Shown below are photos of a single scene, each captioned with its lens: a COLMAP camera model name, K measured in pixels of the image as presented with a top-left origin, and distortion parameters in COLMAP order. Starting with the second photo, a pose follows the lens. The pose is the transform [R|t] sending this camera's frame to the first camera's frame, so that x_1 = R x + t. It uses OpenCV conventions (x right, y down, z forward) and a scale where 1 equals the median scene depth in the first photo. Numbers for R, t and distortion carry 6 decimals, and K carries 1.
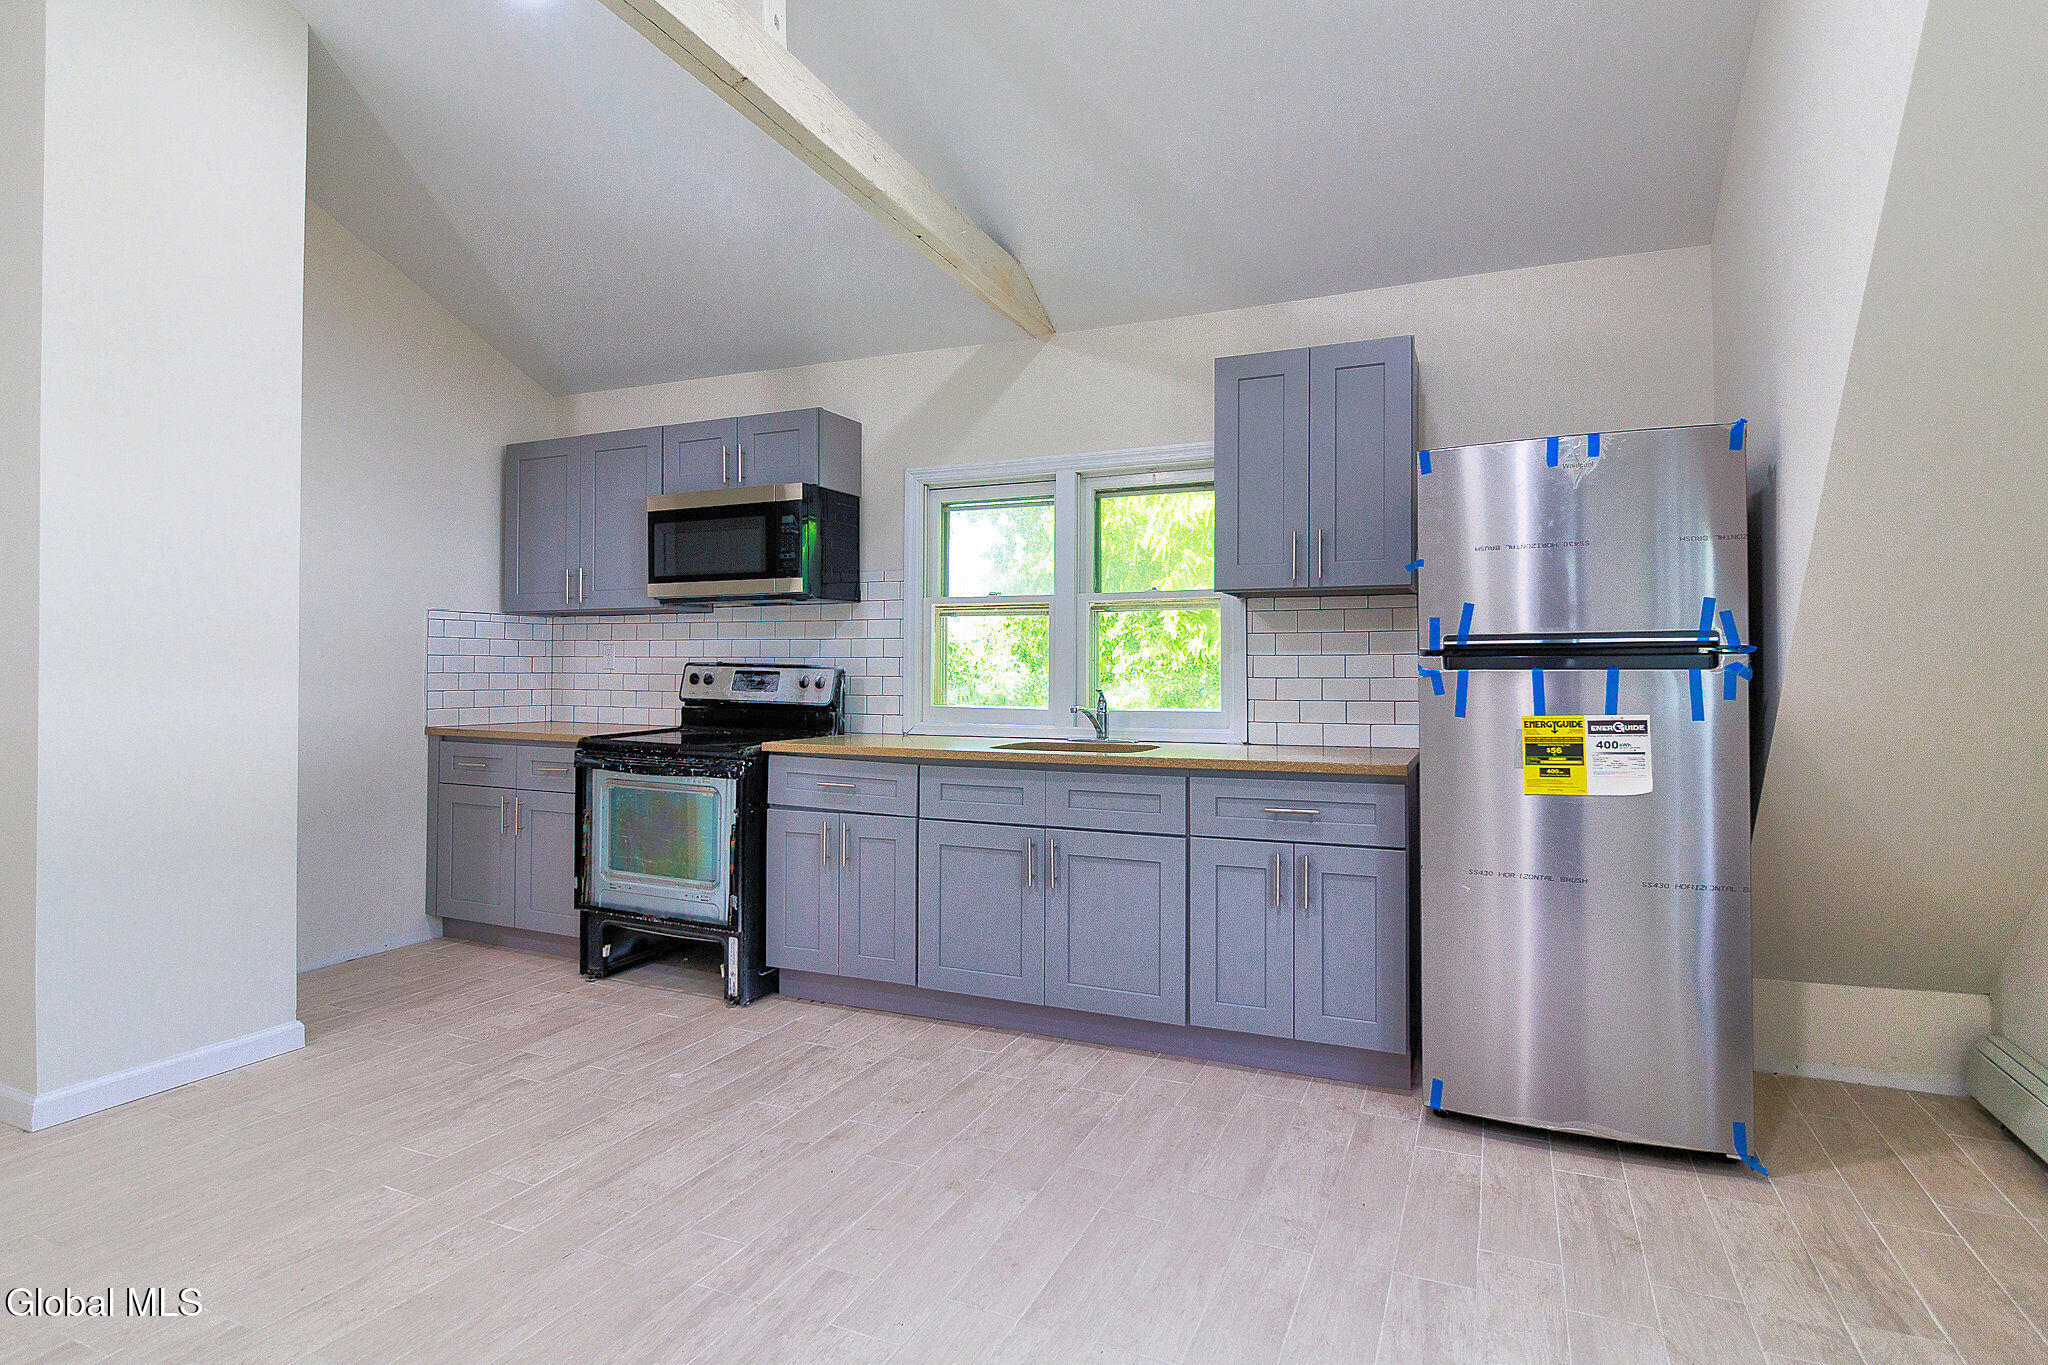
lens RADIAL K [[1069.7, 0, 1003.9], [0, 1069.7, 673.3], [0, 0, 1]] dist [0.002288, -0.001024]
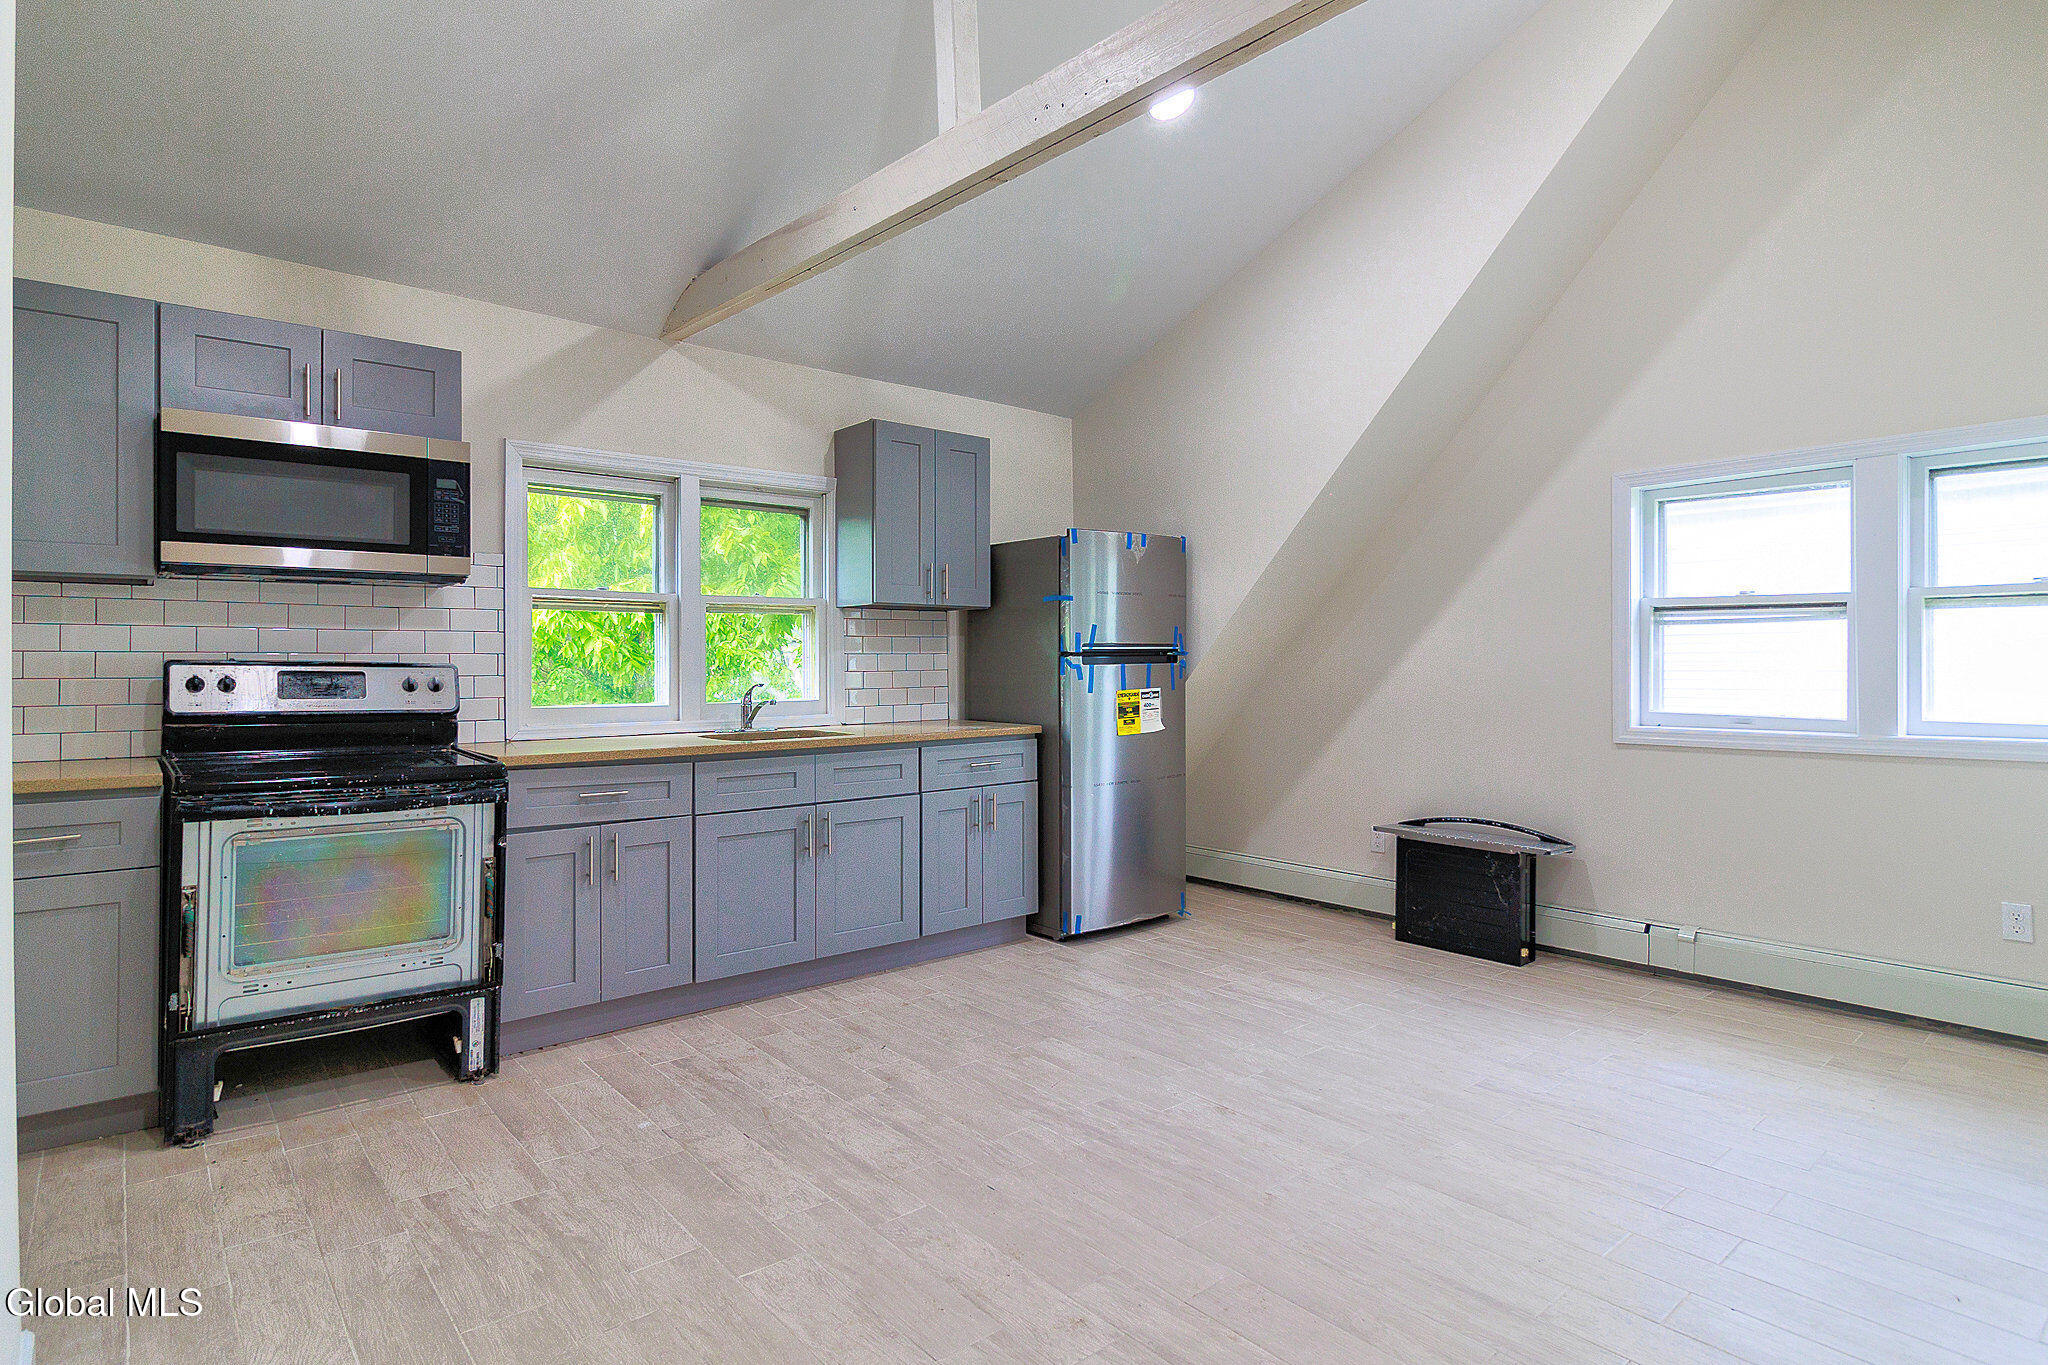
lens RADIAL K [[1069.7, 0, 1020.9], [0, 1069.7, 668.5], [0, 0, 1]] dist [0.002288, -0.001024]
pose [[0.433601, -0.009950, 0.901050, -0.804702], [0.006754, 0.999947, 0.007792, -0.007553], [-0.901080, 0.002707, 0.433645, 0.272949]]
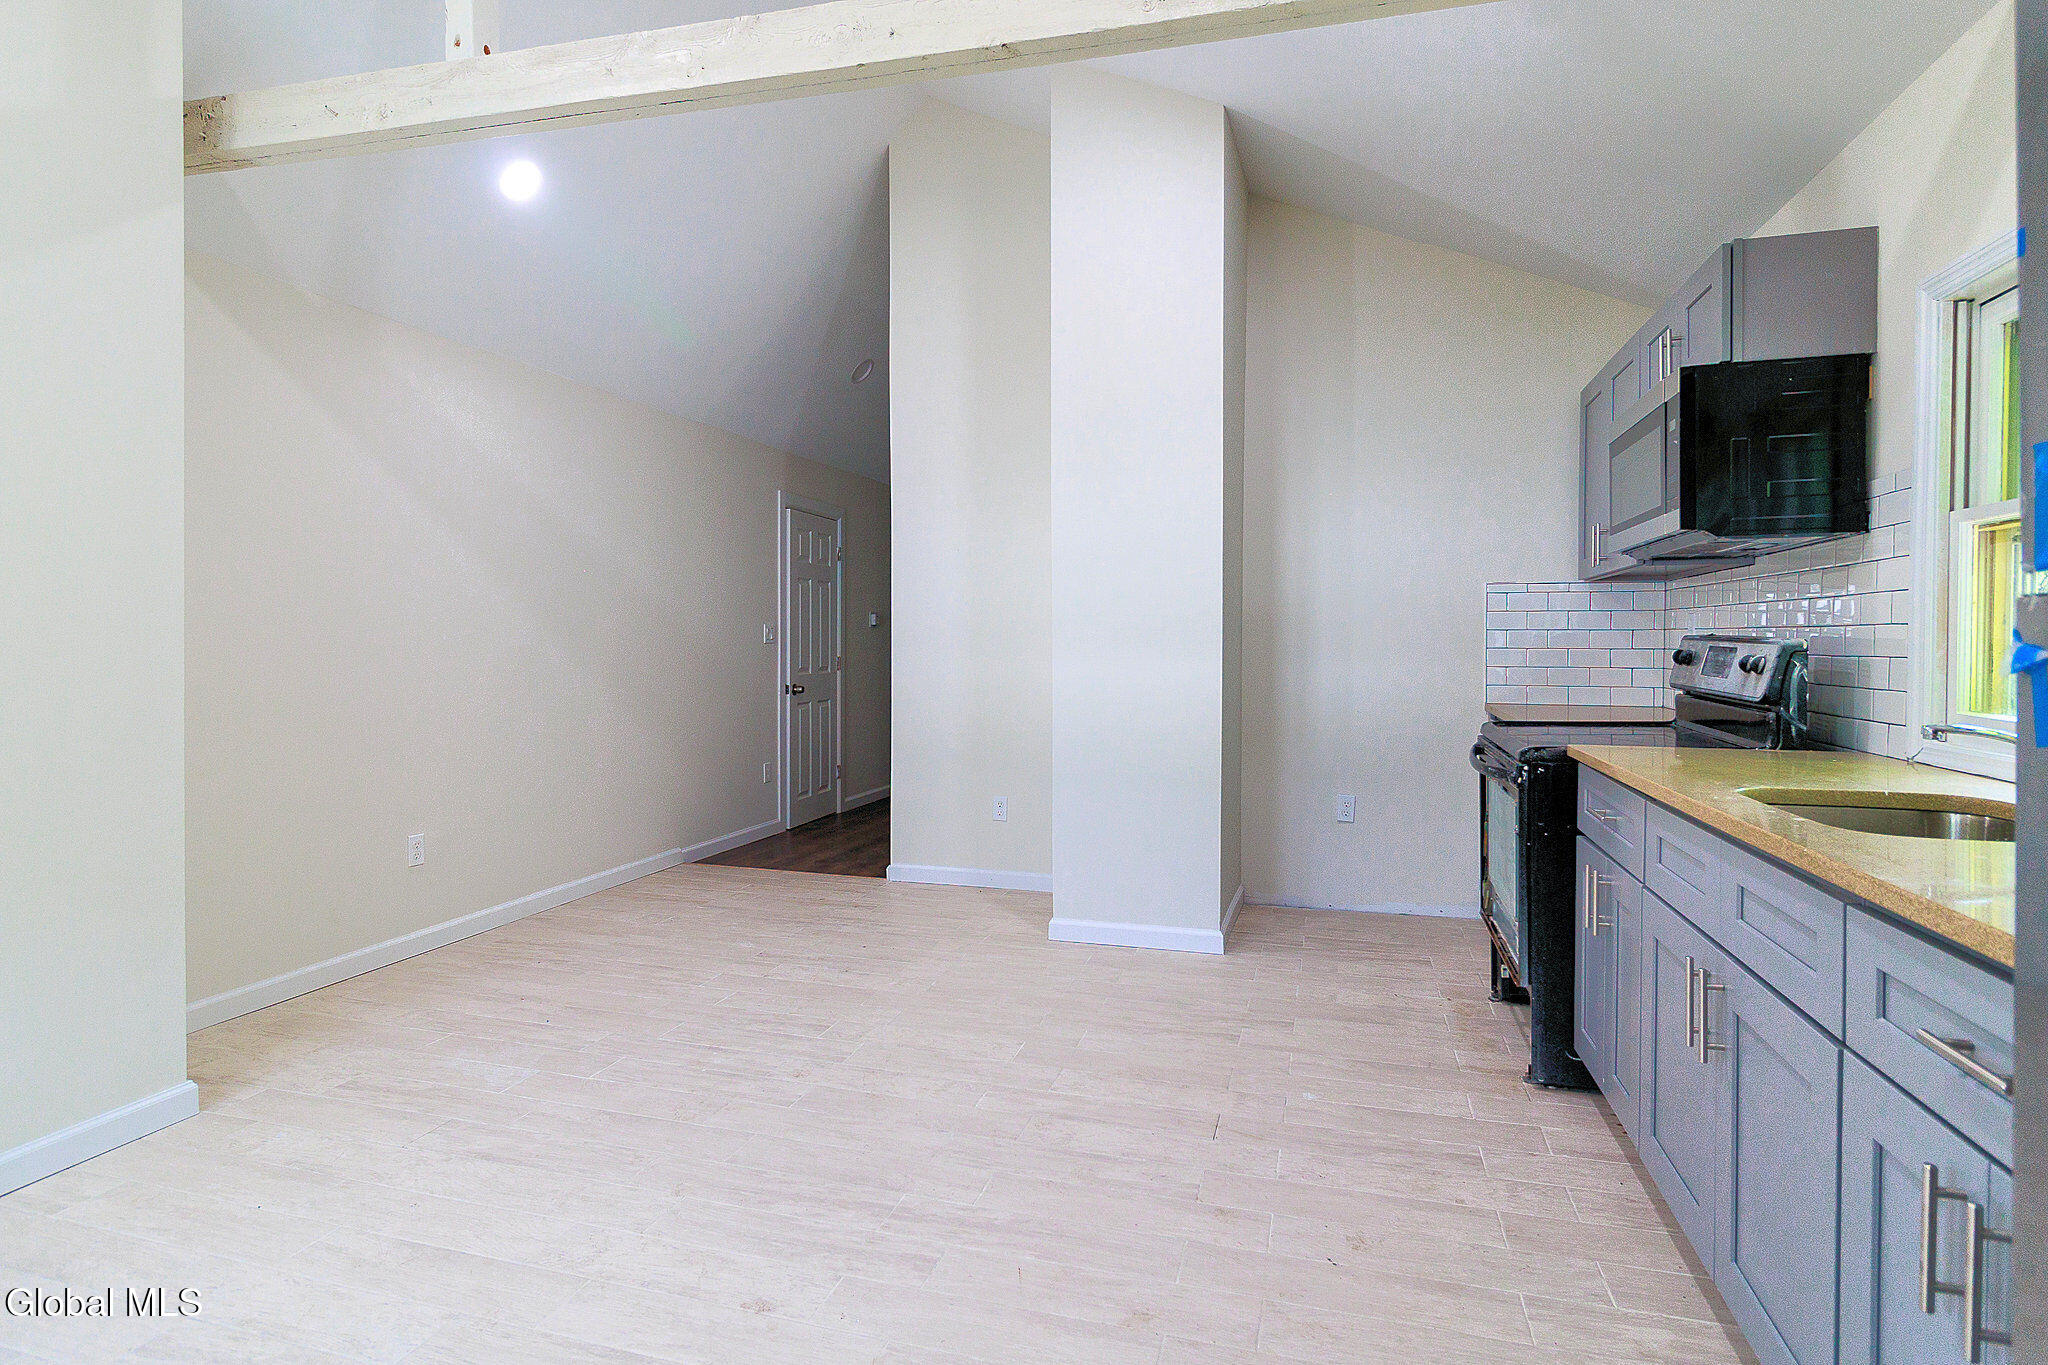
lens RADIAL K [[1069.7, 0, 1016.7], [0, 1069.7, 663.0], [0, 0, 1]] dist [0.002288, -0.001024]
pose [[0.131571, 0.014430, -0.991202, 0.461982], [0.000776, 0.999892, 0.014660, -0.002419], [0.991306, -0.002698, 0.131546, 0.529135]]
